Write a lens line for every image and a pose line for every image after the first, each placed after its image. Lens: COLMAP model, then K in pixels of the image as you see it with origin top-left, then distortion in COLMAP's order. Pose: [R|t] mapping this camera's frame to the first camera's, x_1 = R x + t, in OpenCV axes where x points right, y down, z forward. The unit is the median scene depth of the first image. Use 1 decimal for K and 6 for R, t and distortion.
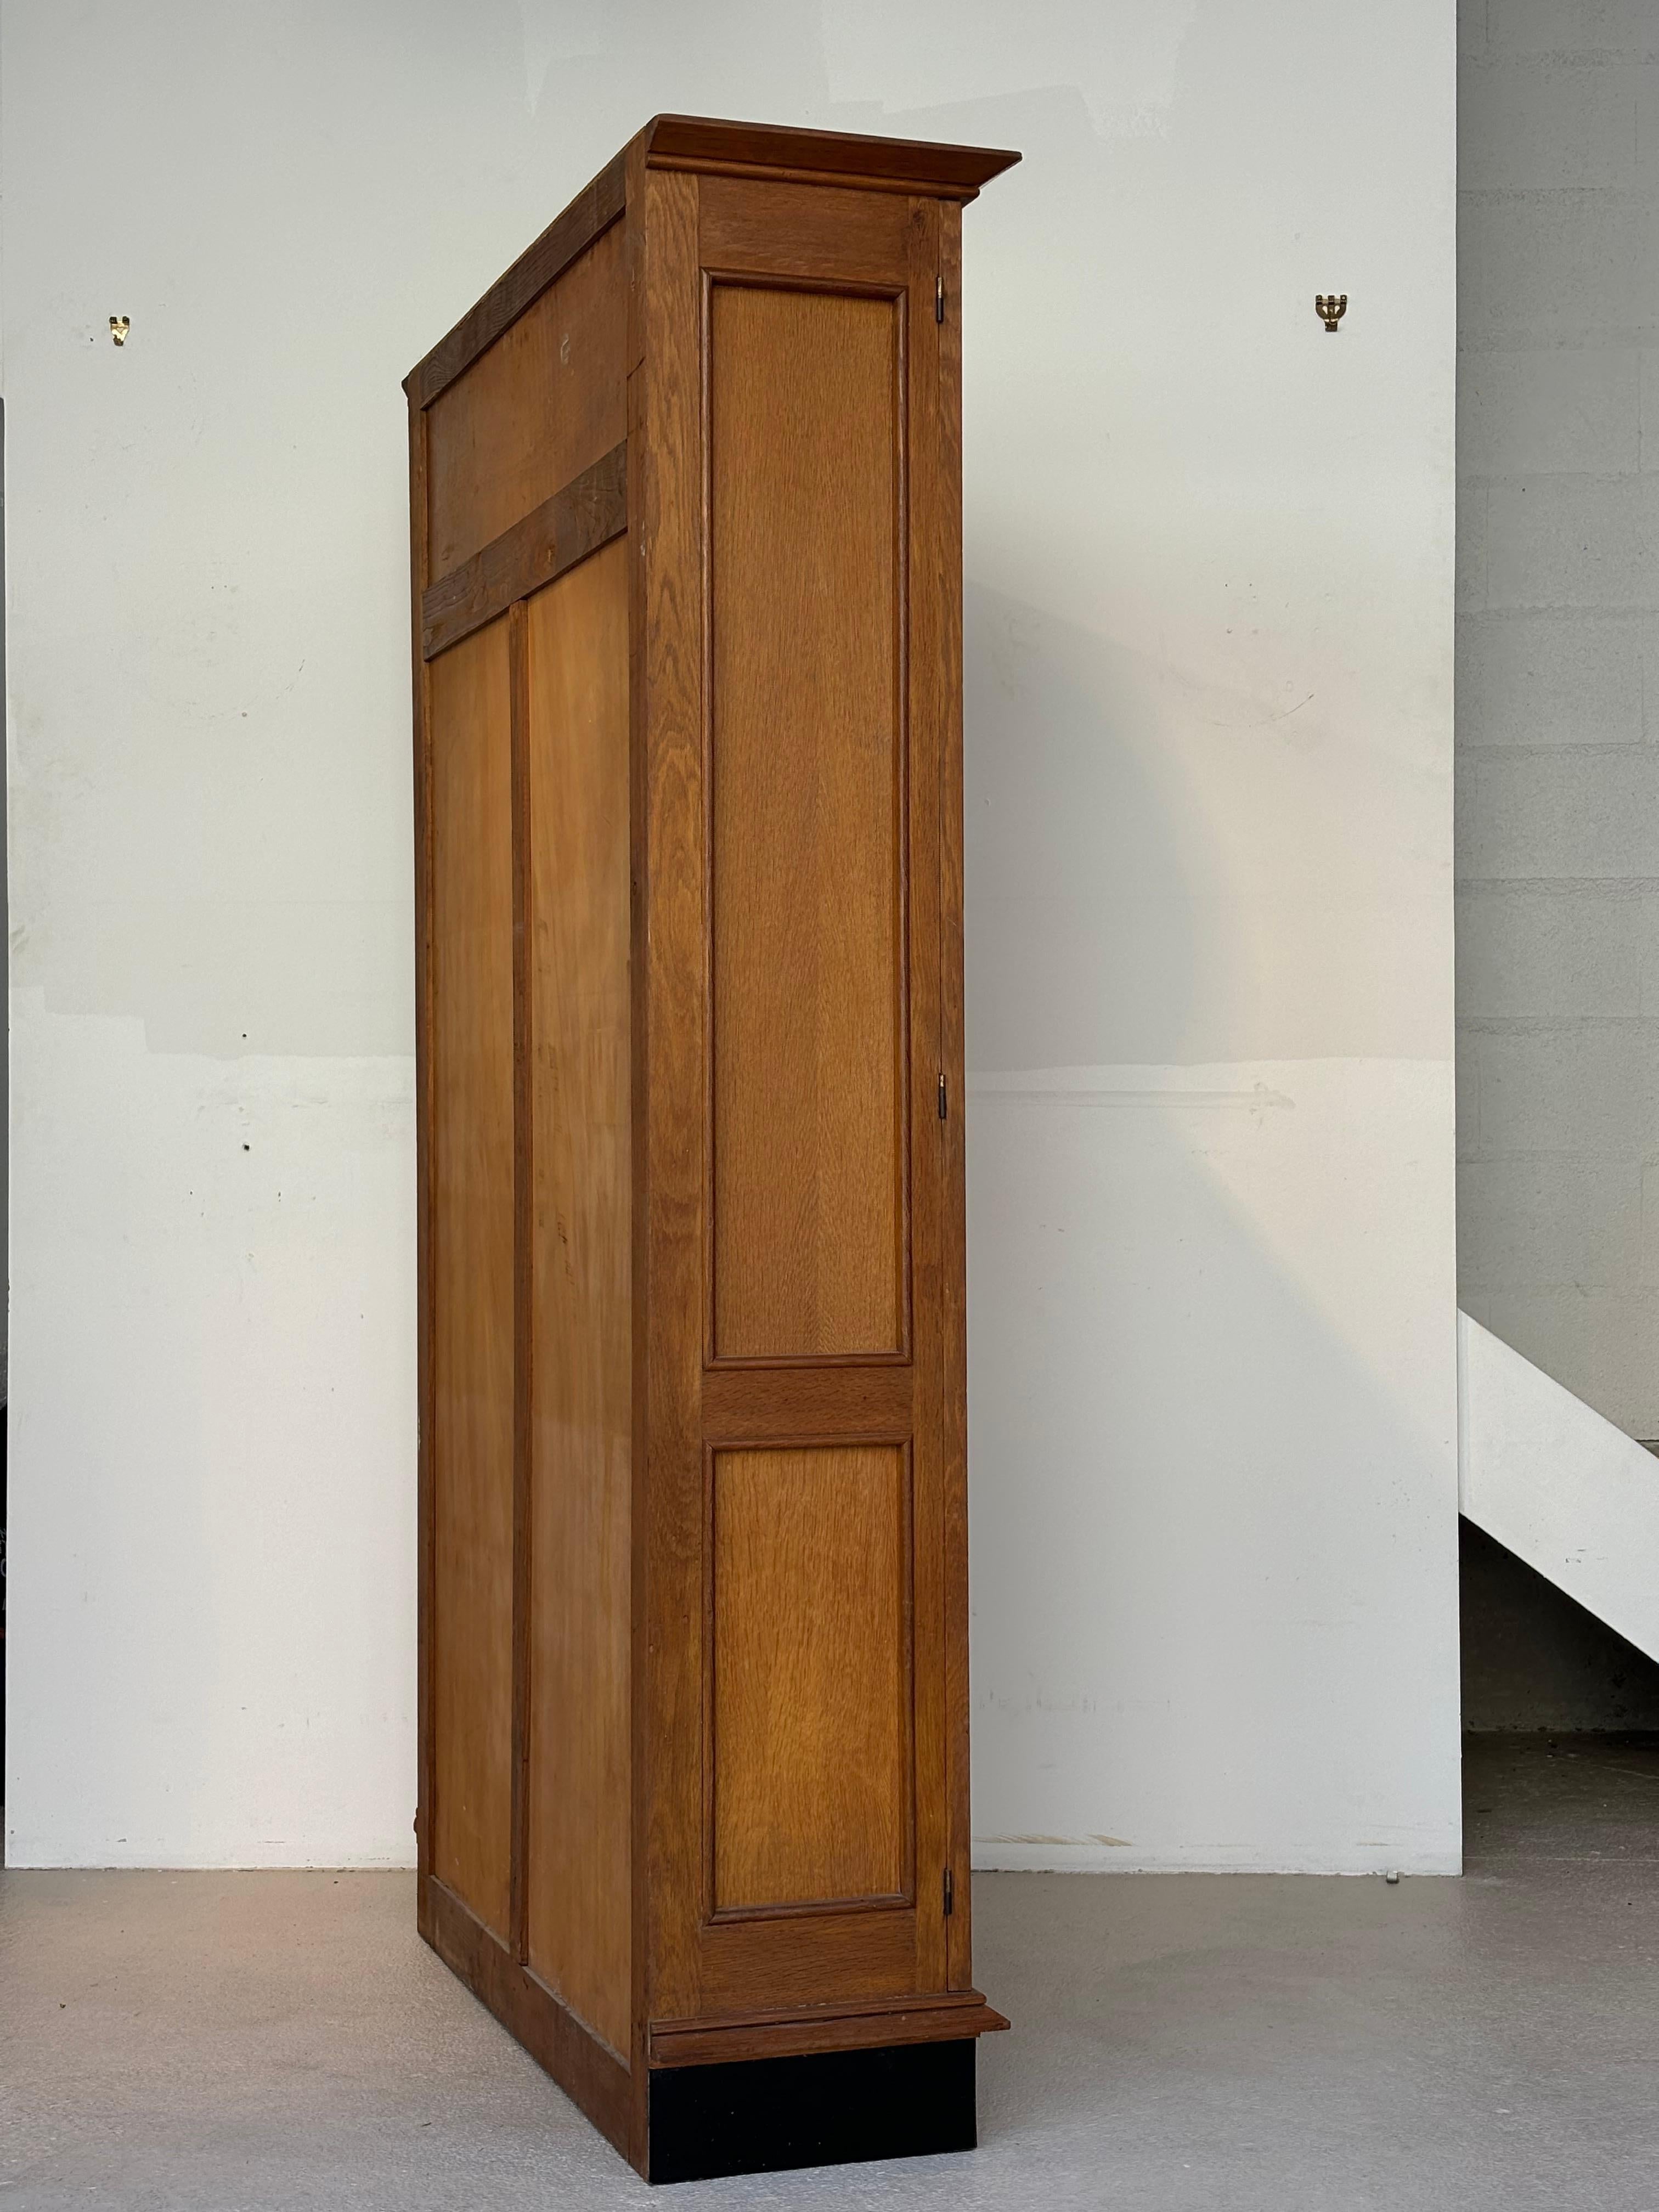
lens RADIAL K [[3349.1, 0, 863.4], [0, 3349.1, 1120.6], [0, 0, 1]] dist [0.262690, -1.040902]
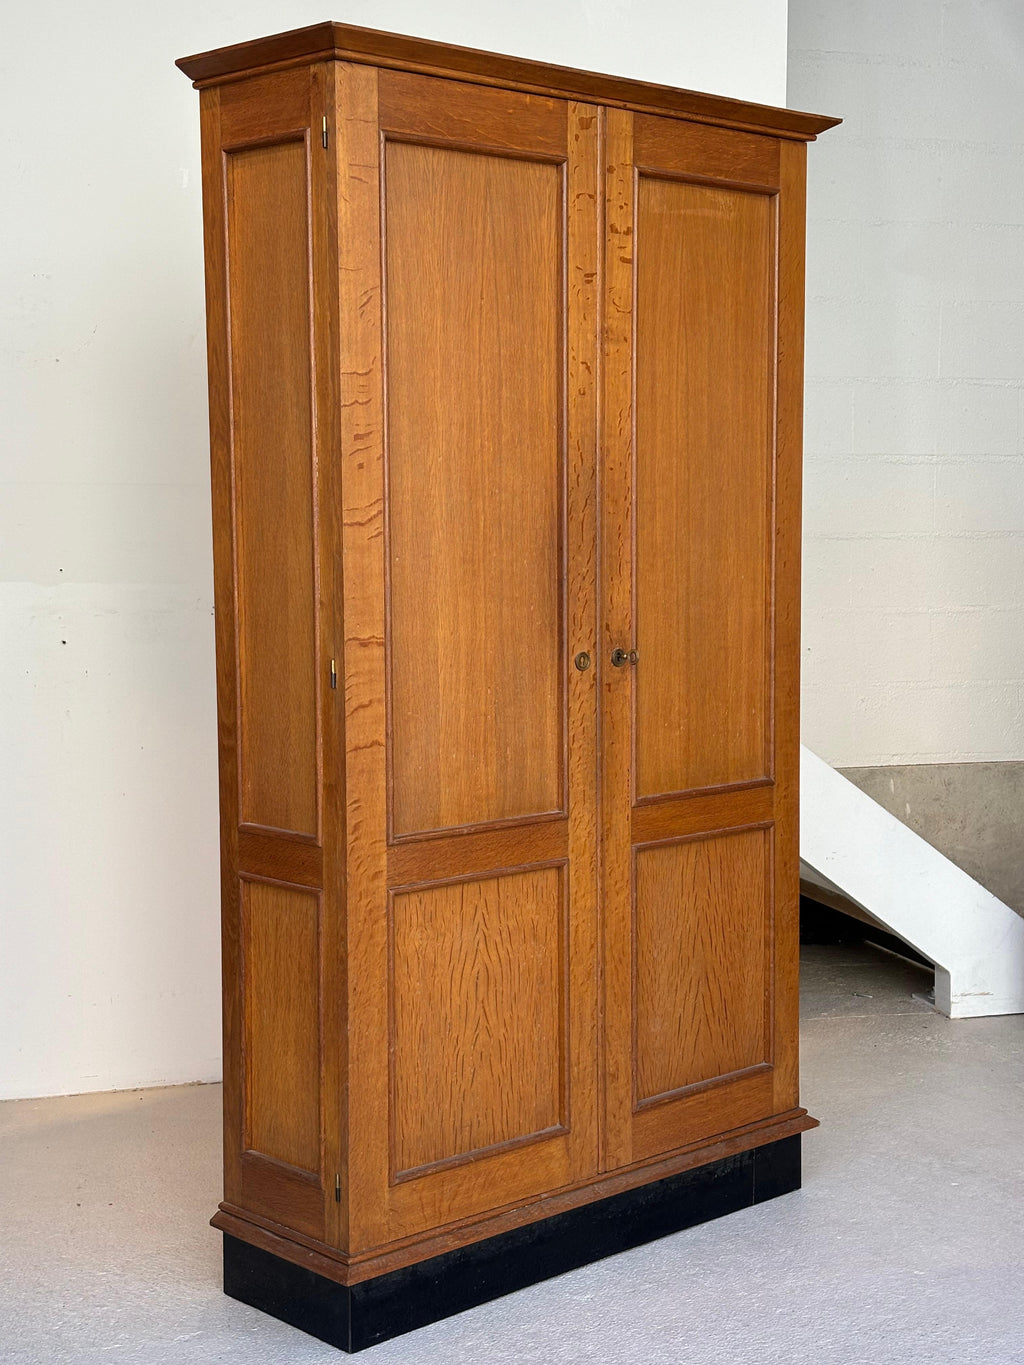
lens RADIAL K [[2034.3, 0, 509.3], [0, 2034.3, 689.8], [0, 0, 1]] dist [0.243406, -0.982587]
pose [[0.406804, 0.091224, -0.908949, 0.894724], [0.005784, 0.994724, 0.102421, -0.094065], [0.913497, -0.046923, 0.404130, 0.707822]]
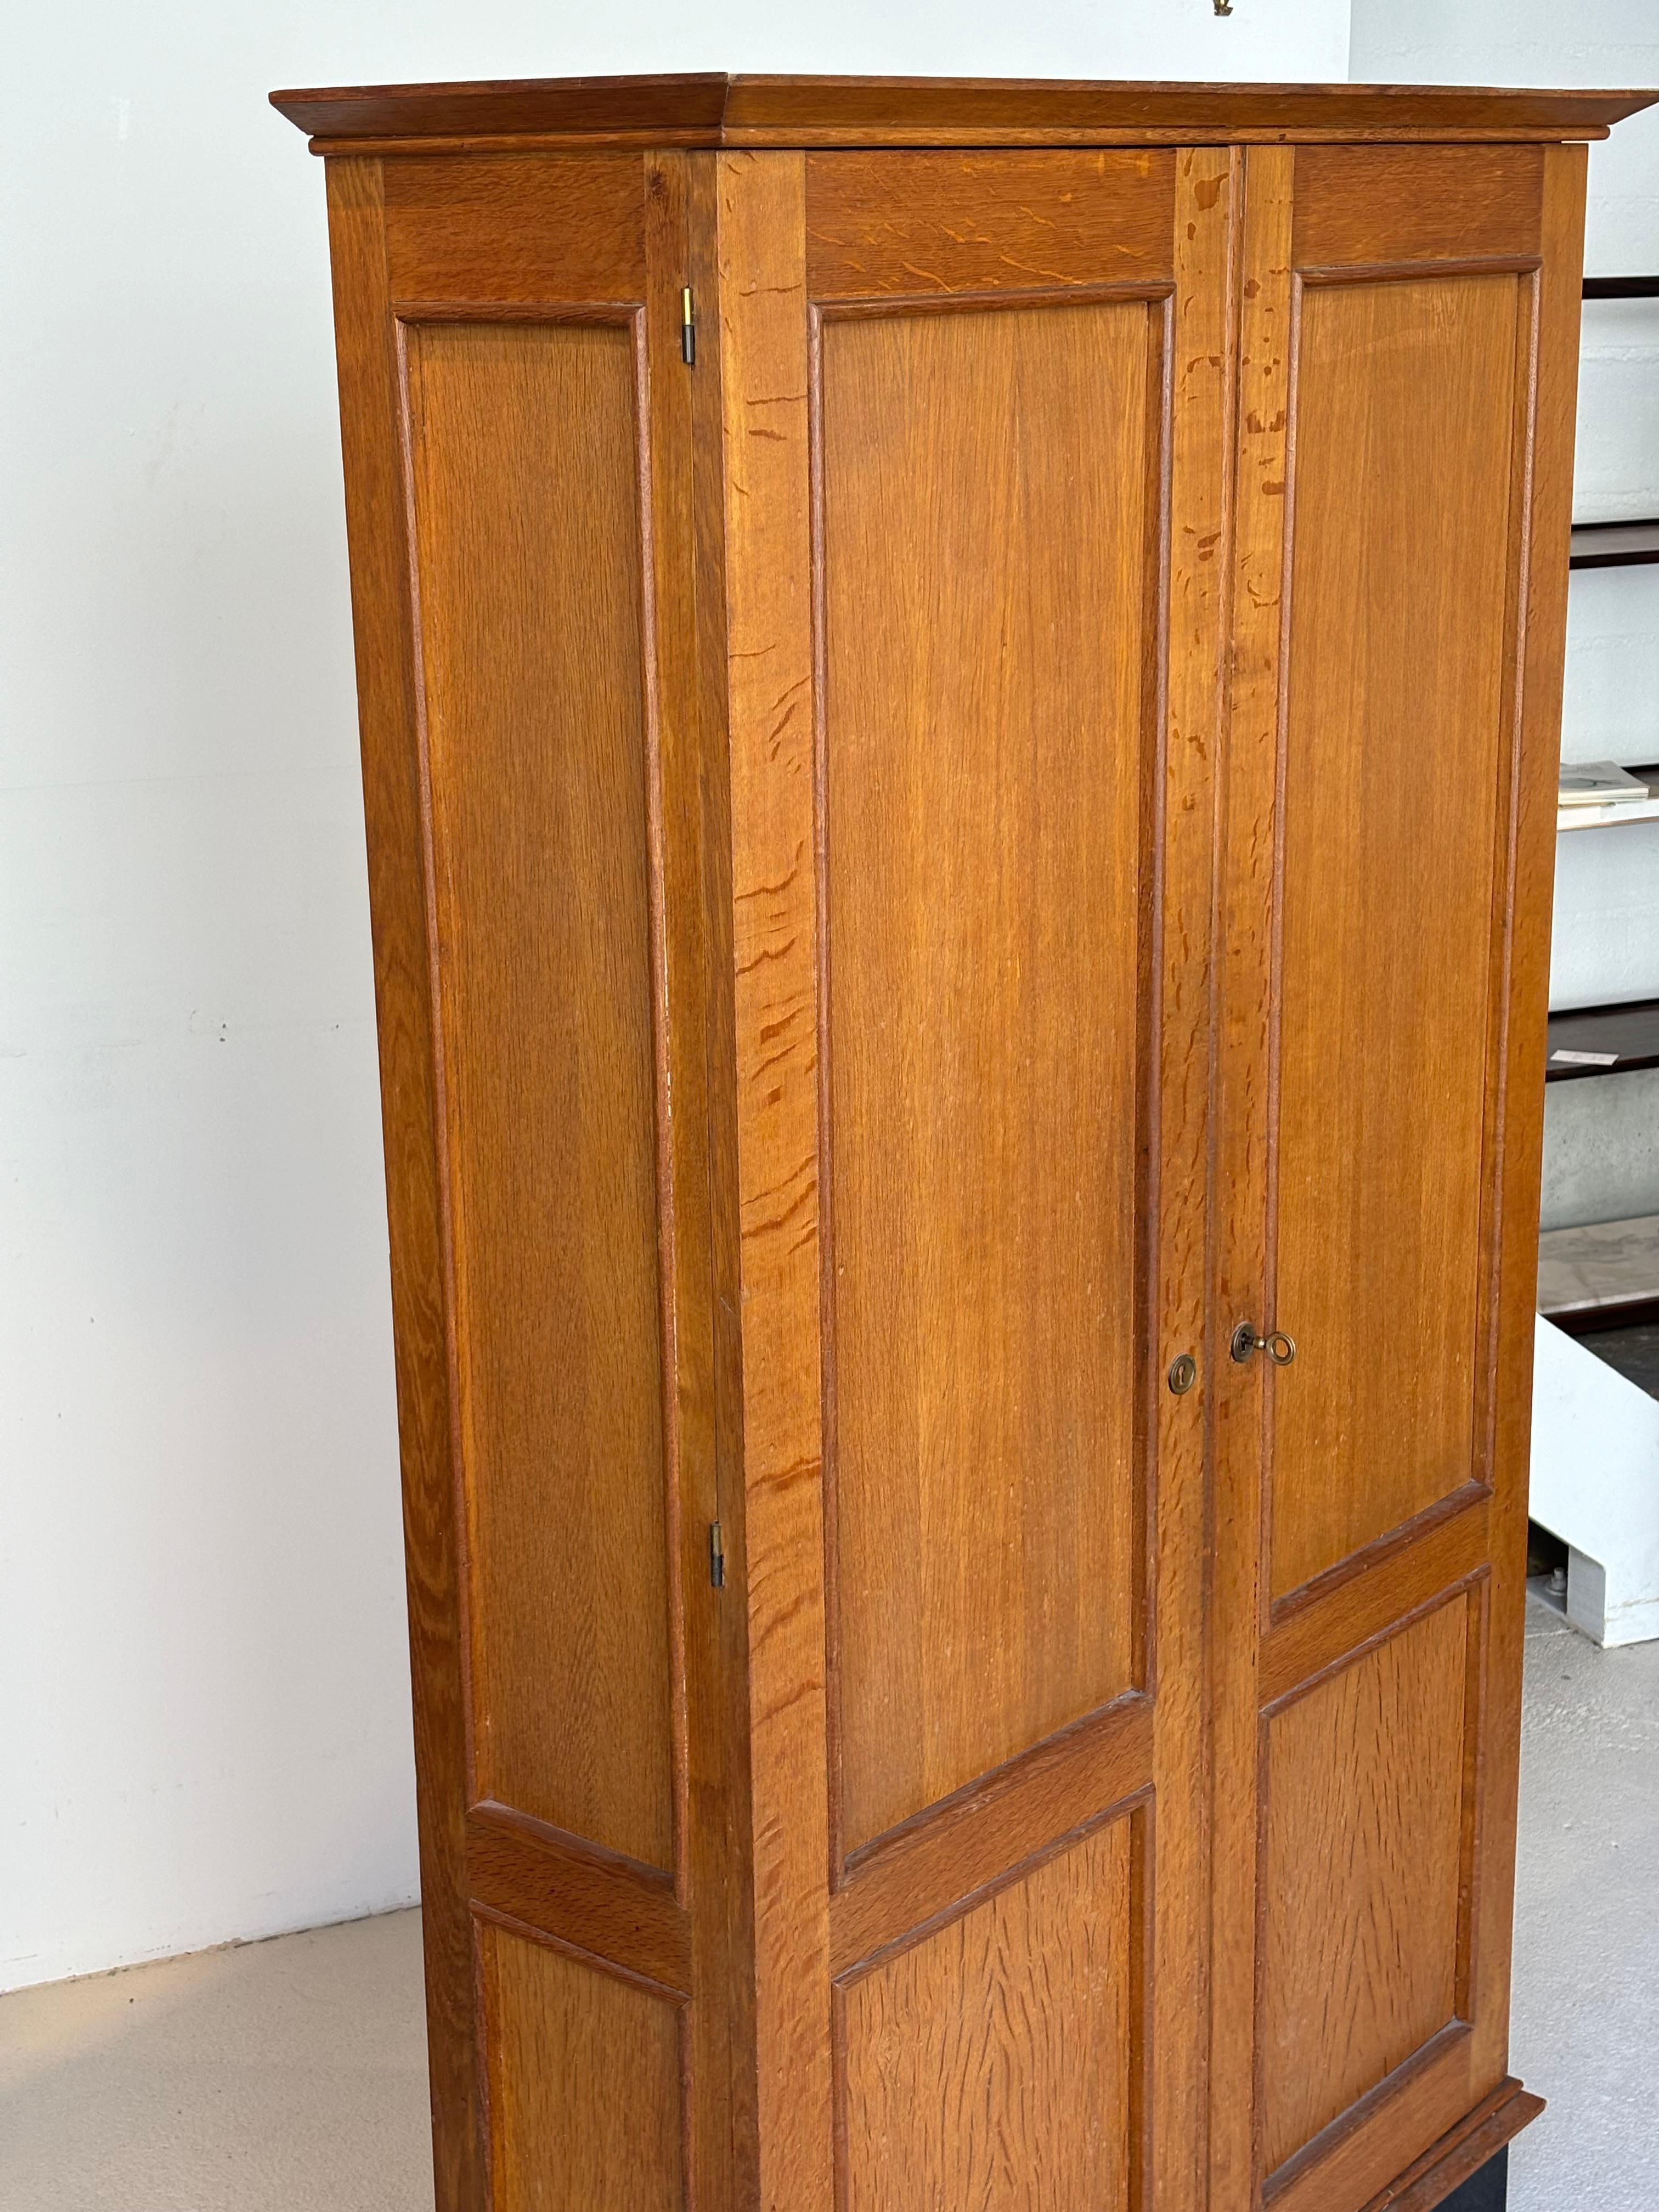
lens RADIAL K [[3306.1, 0, 787.0], [0, 3306.1, 1102.1], [0, 0, 1]] dist [0.245372, -1.009627]
pose [[0.508415, 0.223139, -0.831699, 0.558978], [0.017183, 0.963021, 0.268876, -0.270802], [0.860941, -0.150992, 0.485780, 0.713488]]
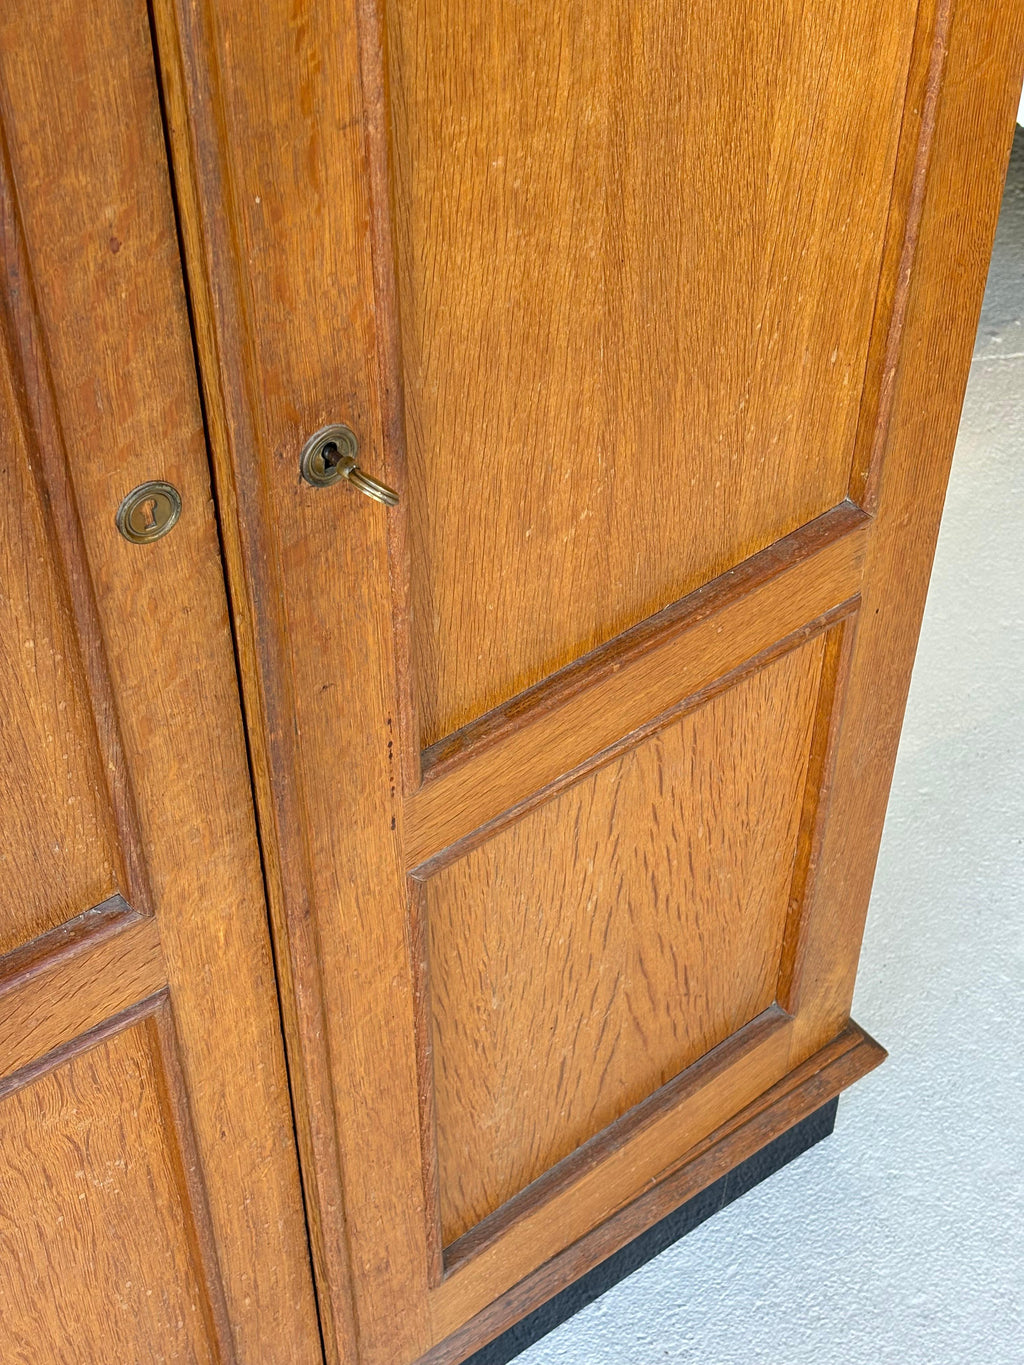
lens RADIAL K [[2053.3, 0, 520.5], [0, 2053.3, 684.8], [0, 0, 1]] dist [0.256231, -1.029681]
pose [[0.345984, 0.658819, -0.668021, 0.200724], [-0.000759, 0.712190, 0.701986, -0.185517], [0.938240, -0.242369, 0.246906, 1.123143]]
